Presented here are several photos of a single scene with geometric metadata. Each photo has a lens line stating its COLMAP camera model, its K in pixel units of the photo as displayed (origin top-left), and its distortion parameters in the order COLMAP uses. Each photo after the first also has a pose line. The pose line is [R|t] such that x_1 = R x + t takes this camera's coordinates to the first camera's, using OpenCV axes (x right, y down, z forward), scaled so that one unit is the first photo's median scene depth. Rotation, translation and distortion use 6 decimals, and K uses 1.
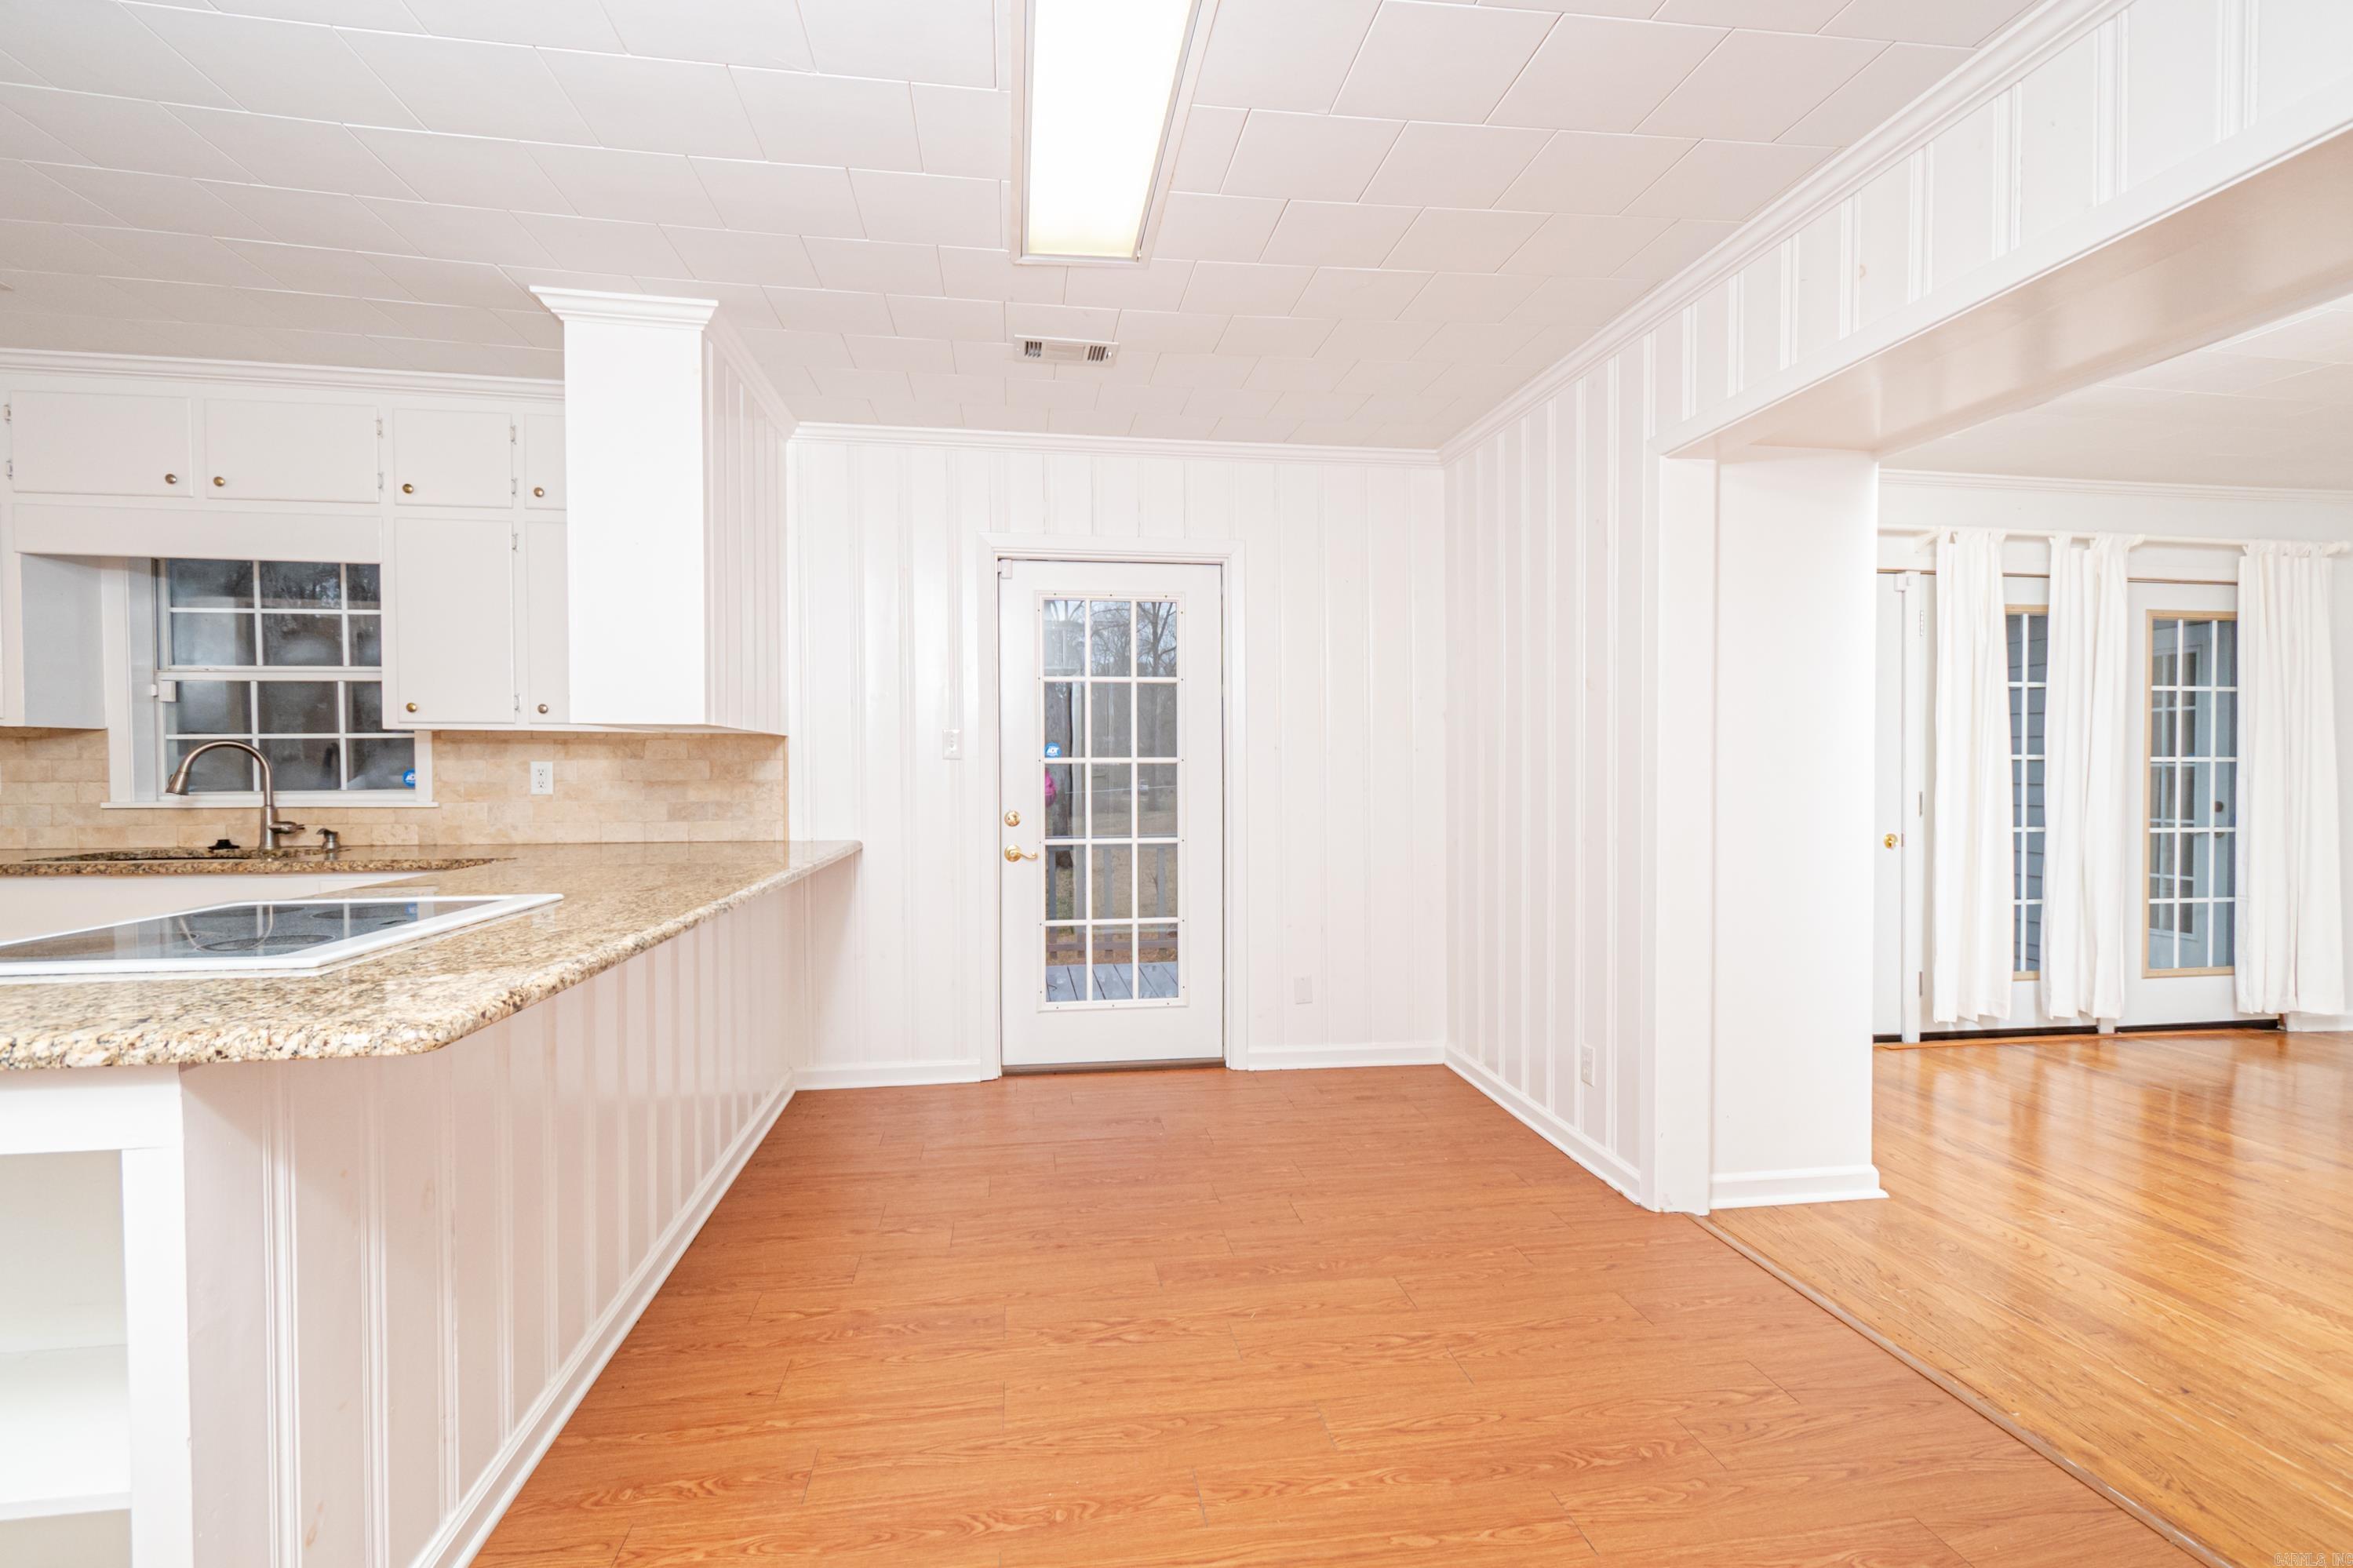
lens RADIAL K [[989.4, 0, 1175.9], [0, 989.4, 776.4], [0, 0, 1]] dist [0.001149, 0.000118]
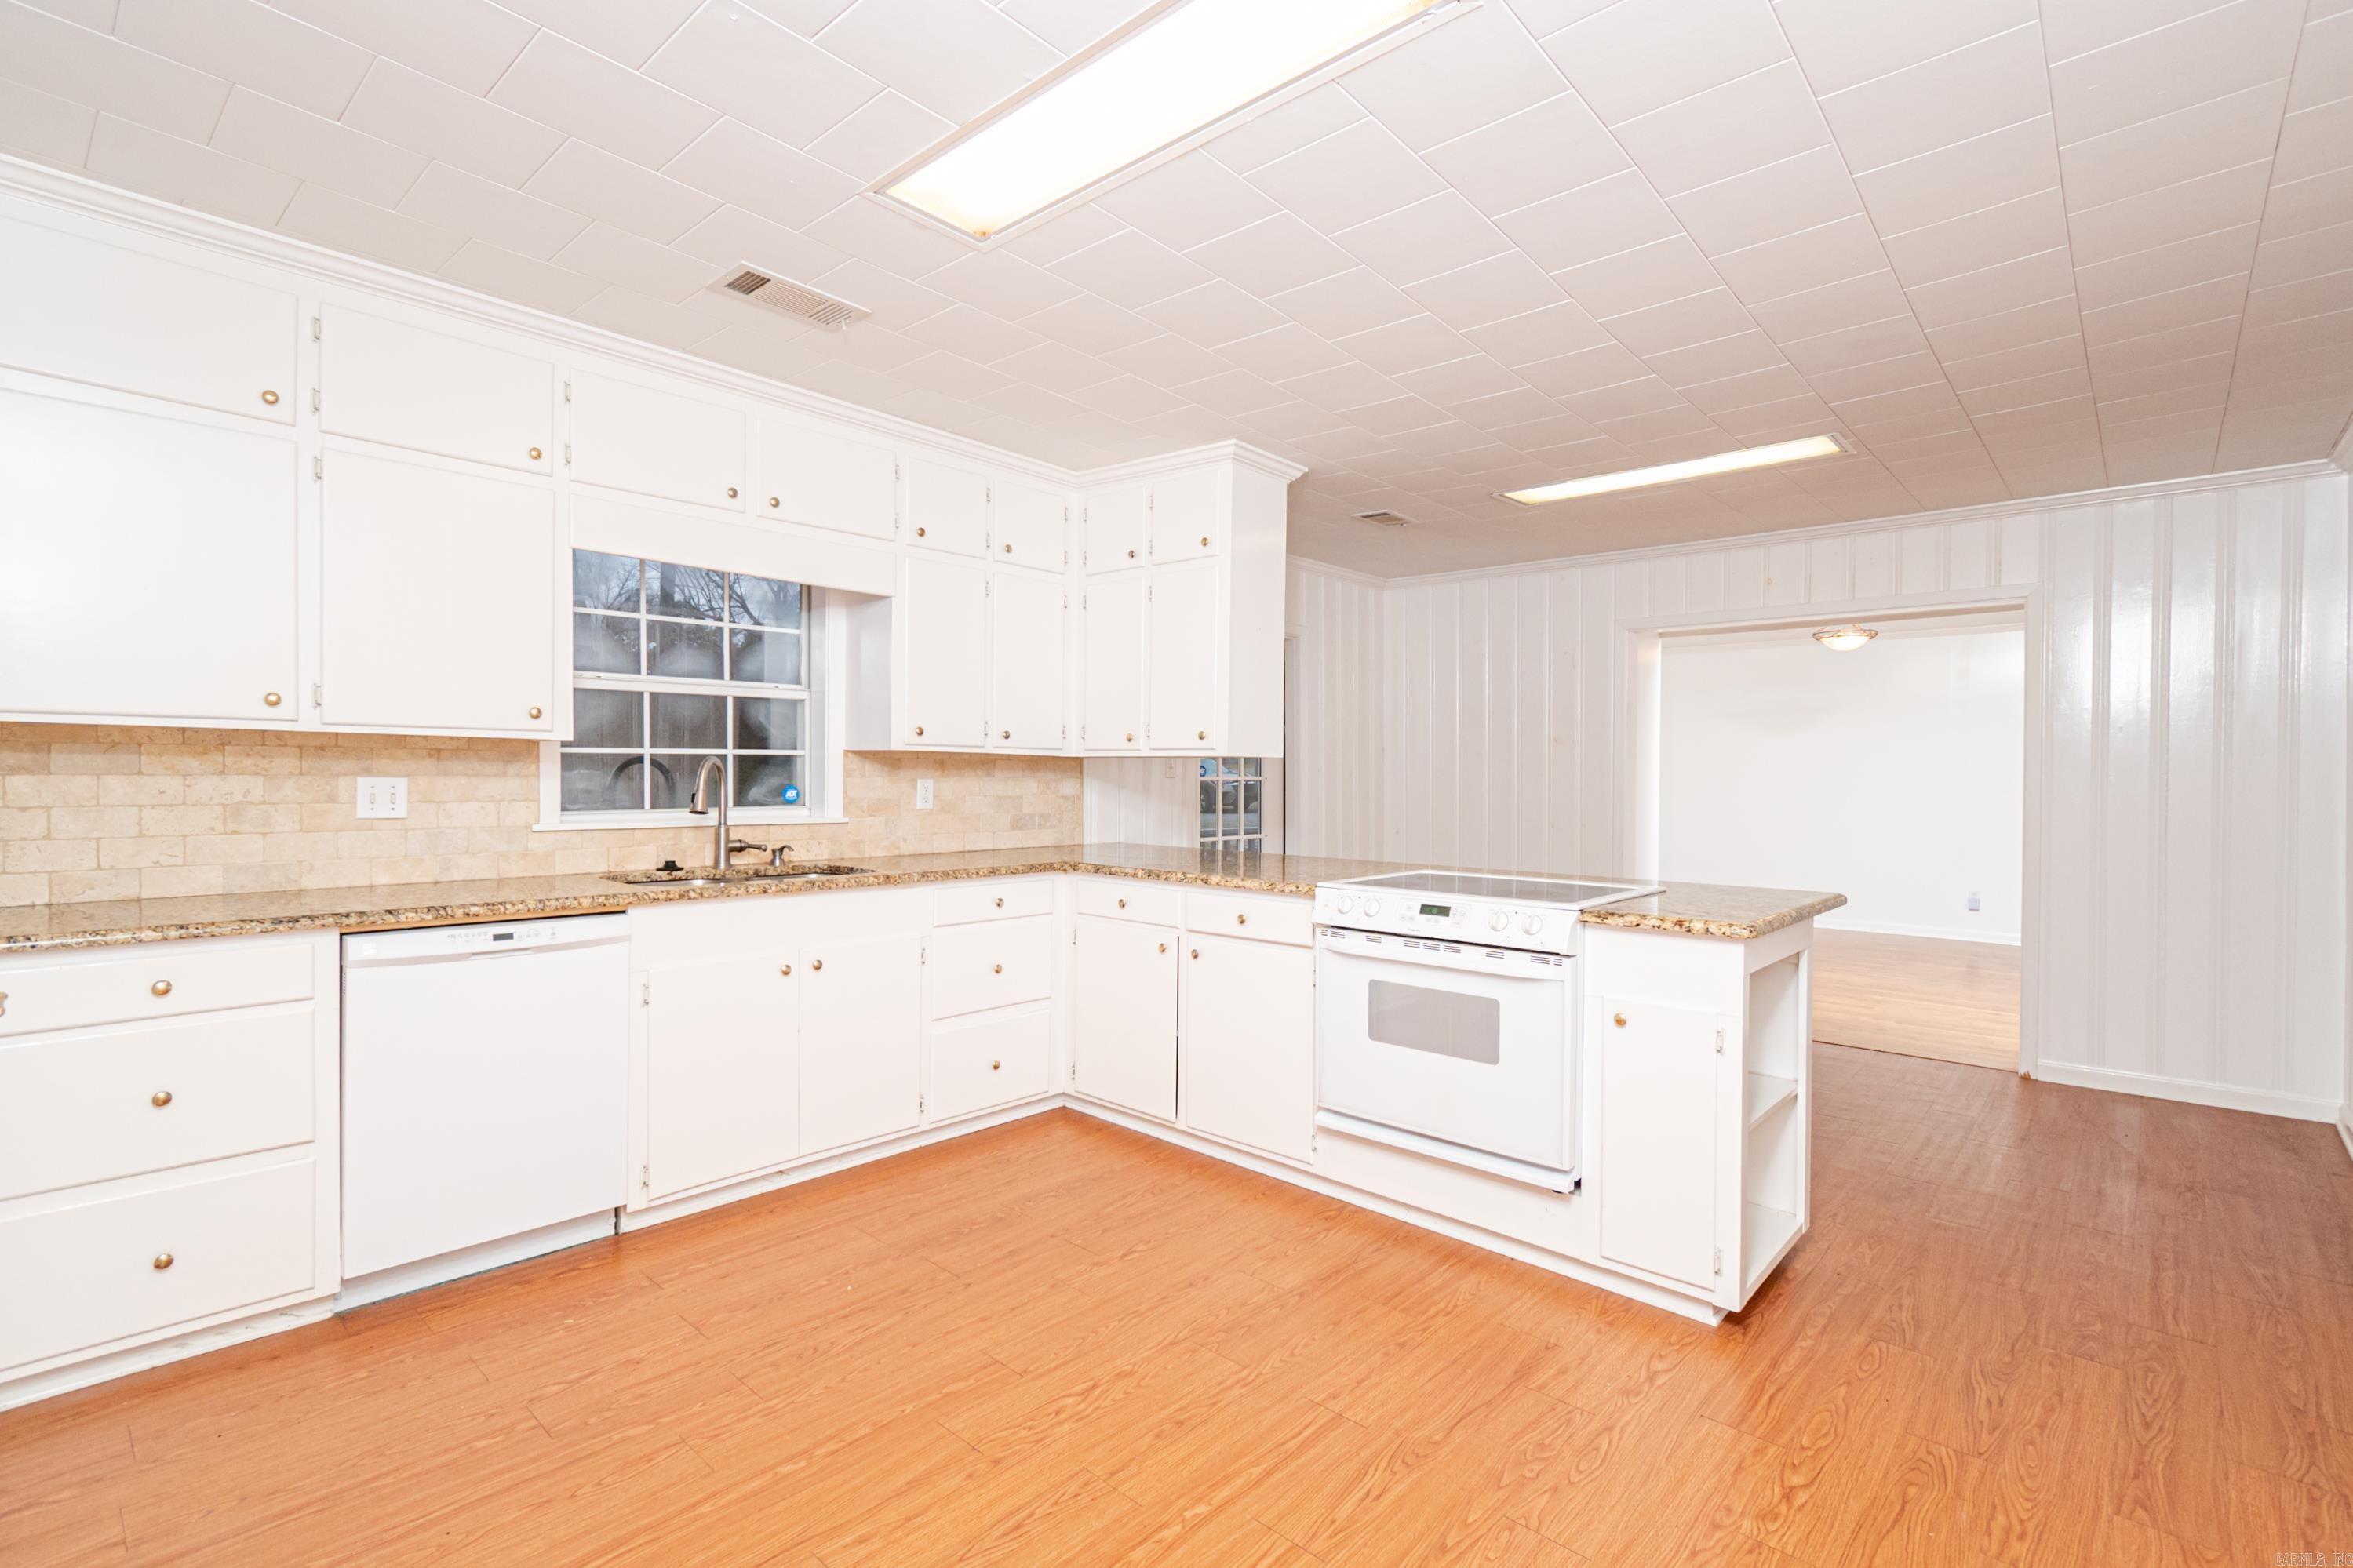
lens RADIAL K [[1049.2, 0, 1183.5], [0, 1049.2, 787.4], [0, 0, 1]] dist [-0.000063, 0.000054]
pose [[0.777035, -0.000677, 0.629457, -1.162491], [0.000145, 1.000000, 0.000897, -0.006896], [-0.629458, -0.000606, 0.777035, -0.083281]]
